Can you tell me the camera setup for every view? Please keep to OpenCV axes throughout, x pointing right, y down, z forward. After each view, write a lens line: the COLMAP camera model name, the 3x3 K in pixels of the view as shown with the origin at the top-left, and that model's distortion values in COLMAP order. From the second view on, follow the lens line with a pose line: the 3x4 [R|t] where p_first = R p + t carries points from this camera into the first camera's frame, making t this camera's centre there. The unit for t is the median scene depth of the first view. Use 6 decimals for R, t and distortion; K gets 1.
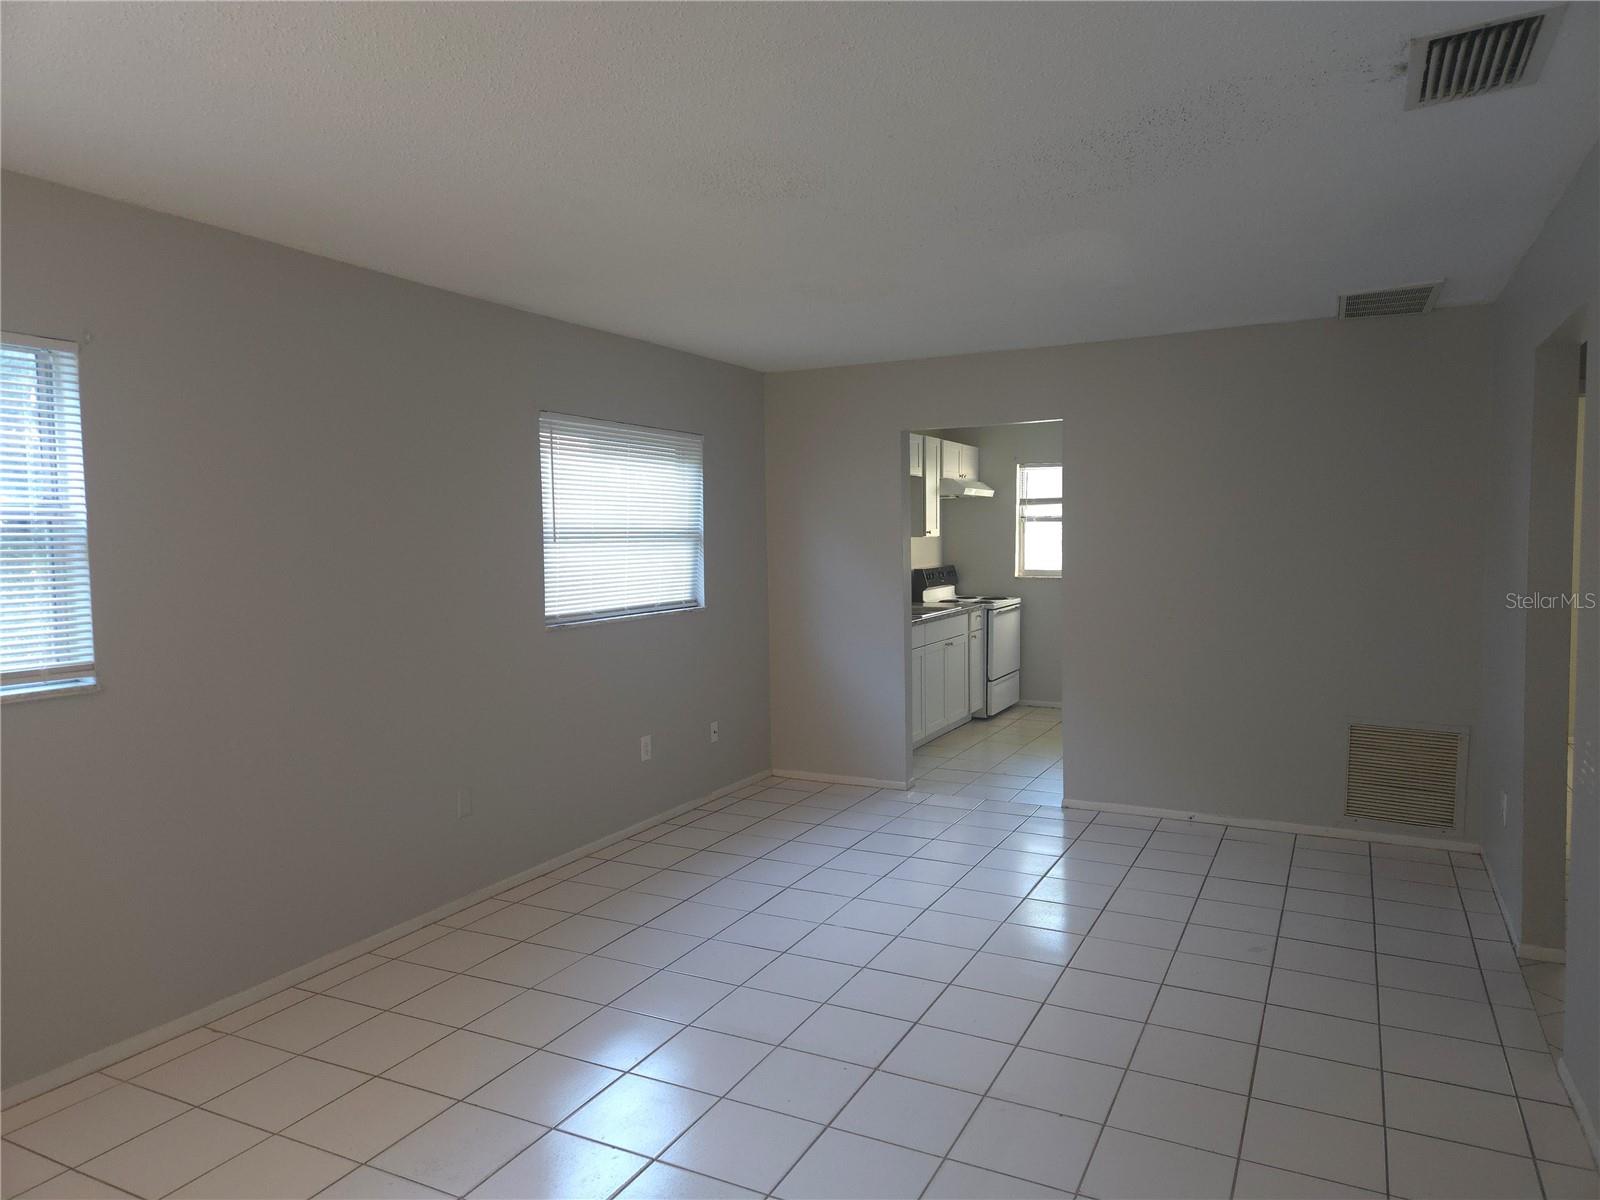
lens RADIAL K [[1077.9, 0, 800.4], [0, 1077.9, 603.6], [0, 0, 1]] dist [0.036706, -0.007951]
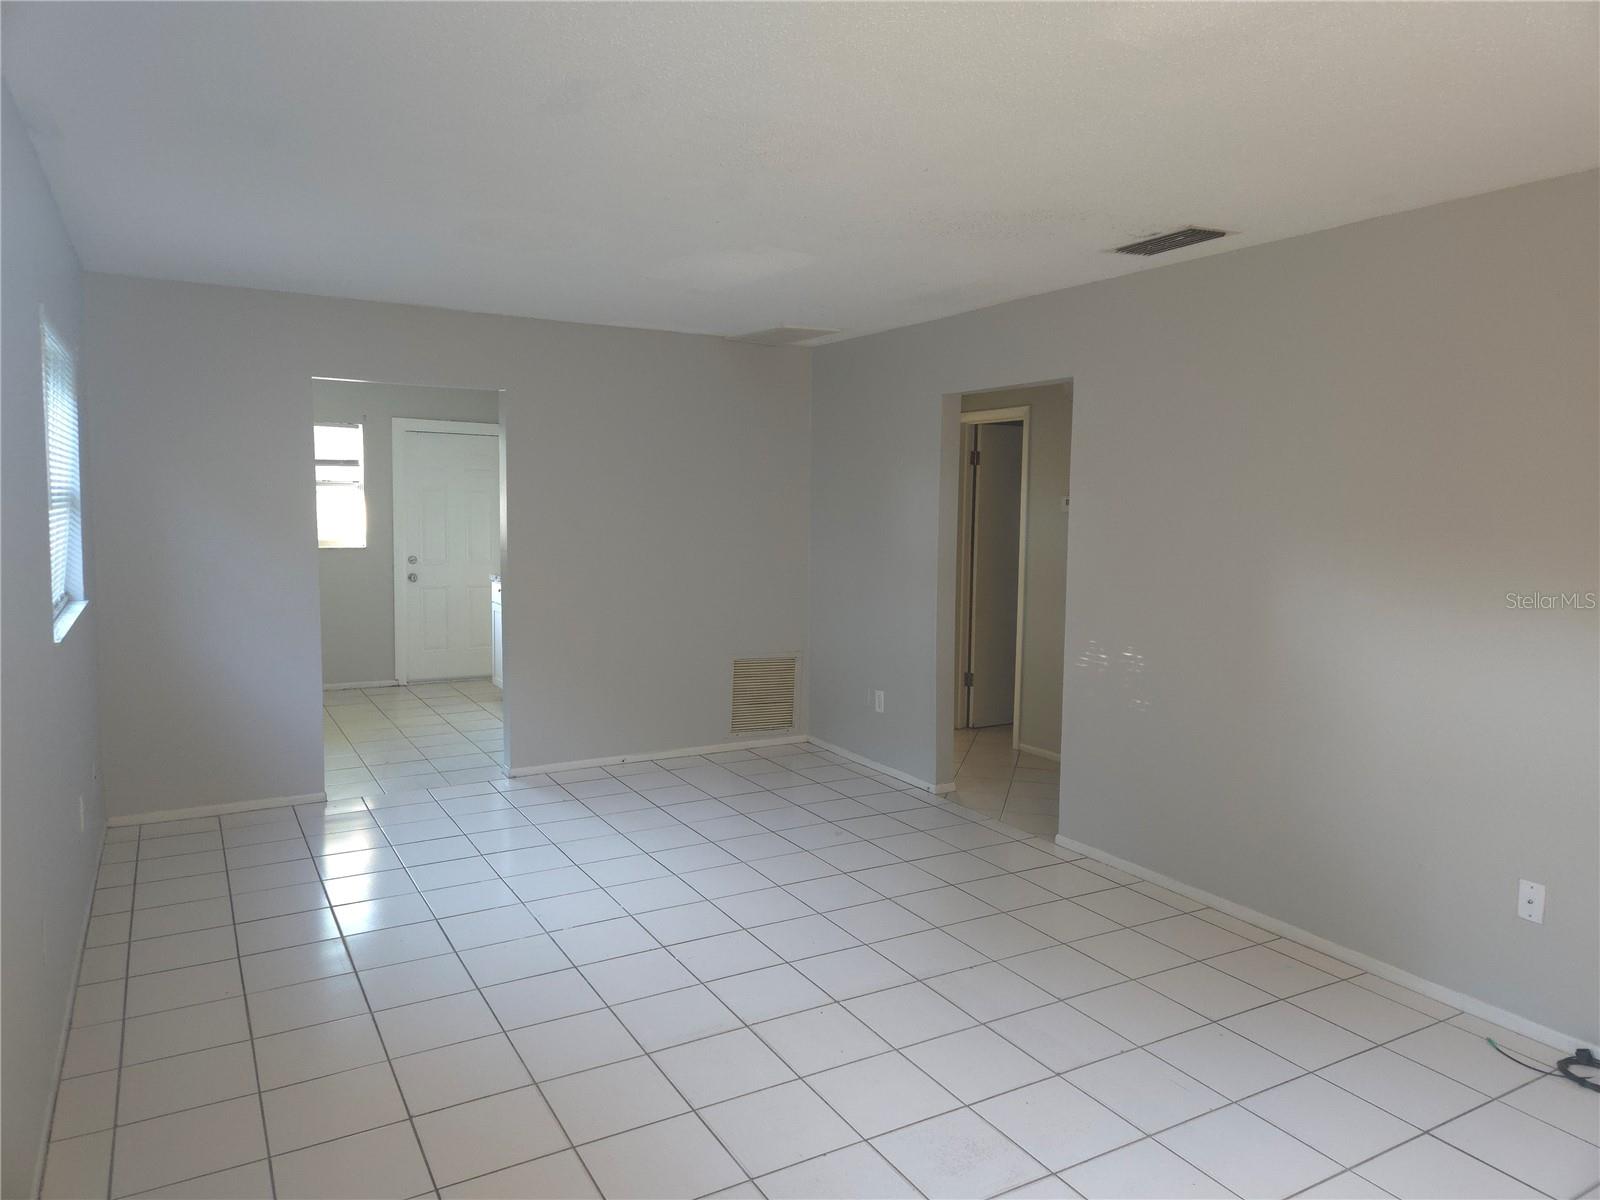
lens RADIAL K [[1077.9, 0, 808.8], [0, 1077.9, 590.9], [0, 0, 1]] dist [0.036706, -0.007951]
pose [[0.532949, -0.056178, 0.844280, -0.347997], [0.034762, 0.998405, 0.044490, -0.015288], [-0.845433, 0.005638, 0.534052, 0.177454]]
